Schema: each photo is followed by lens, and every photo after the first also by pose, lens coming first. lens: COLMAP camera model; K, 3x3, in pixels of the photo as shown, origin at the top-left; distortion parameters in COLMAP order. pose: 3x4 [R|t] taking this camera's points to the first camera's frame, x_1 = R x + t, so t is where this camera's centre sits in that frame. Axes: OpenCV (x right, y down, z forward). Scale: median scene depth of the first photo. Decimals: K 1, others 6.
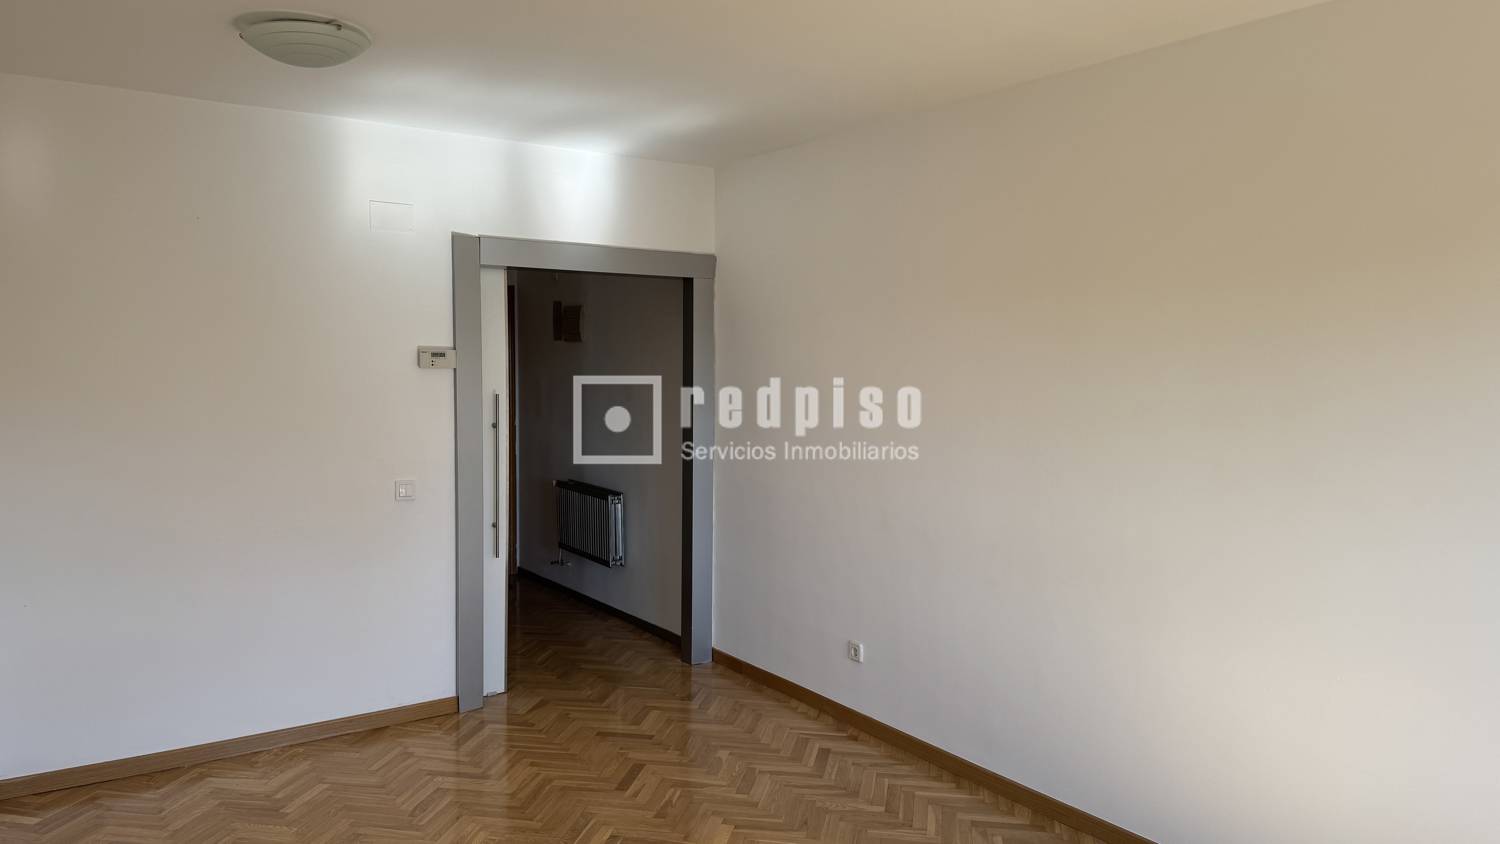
lens RADIAL K [[1037.7, 0, 750.0], [0, 1037.7, 422.0], [0, 0, 1]] dist [0.091920, -0.109405]
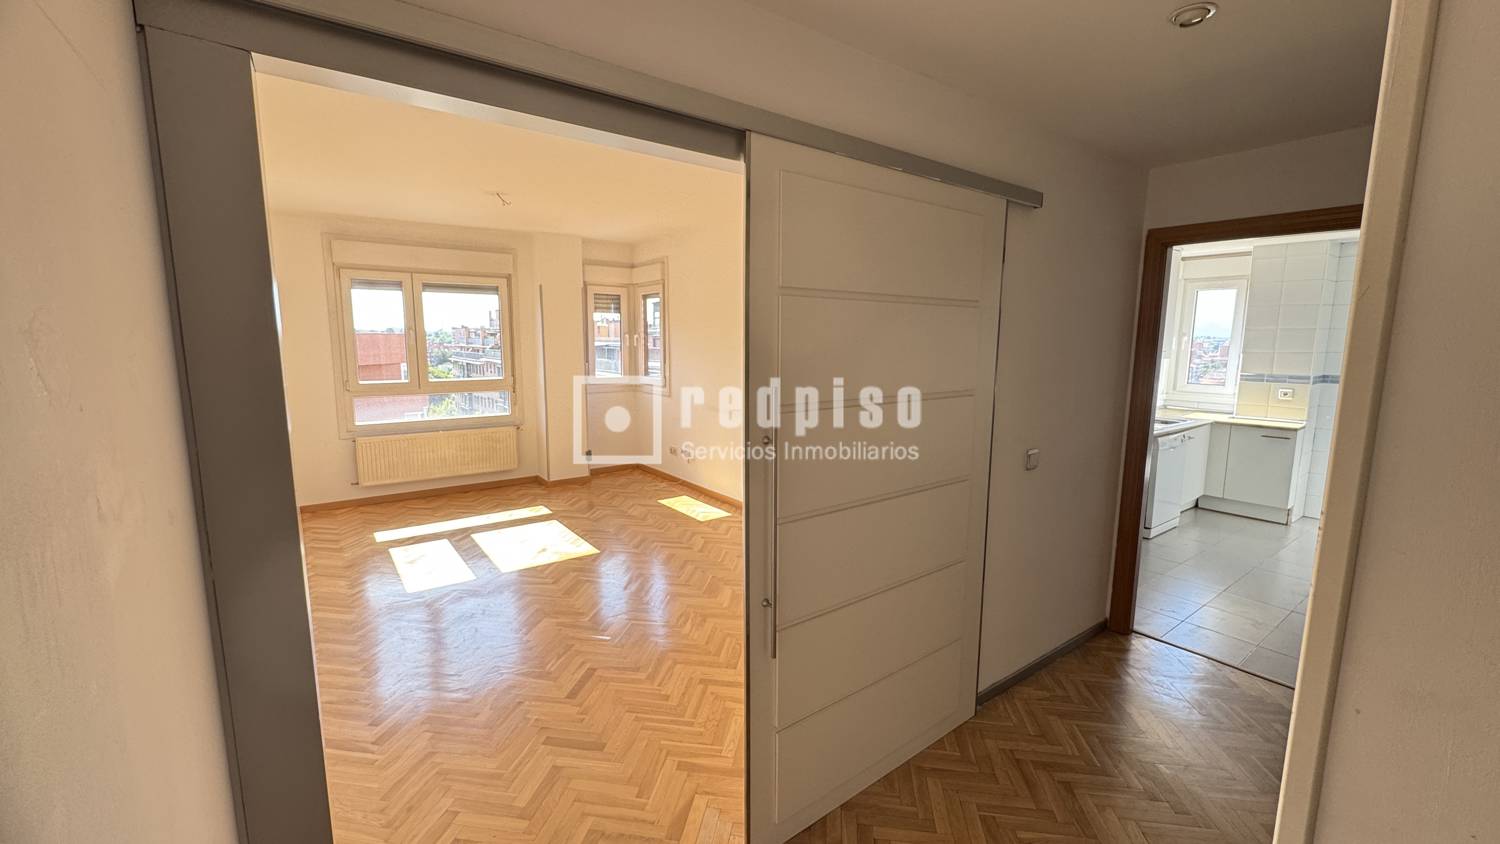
lens RADIAL K [[610.4, 0, 750.0], [0, 610.4, 422.0], [0, 0, 1]] dist [-0.001809, 0.000018]
pose [[-0.999472, -0.004429, -0.032179, -0.256037], [-0.010839, 0.979353, 0.201866, -0.086264], [0.030621, 0.202108, -0.978884, 1.477802]]
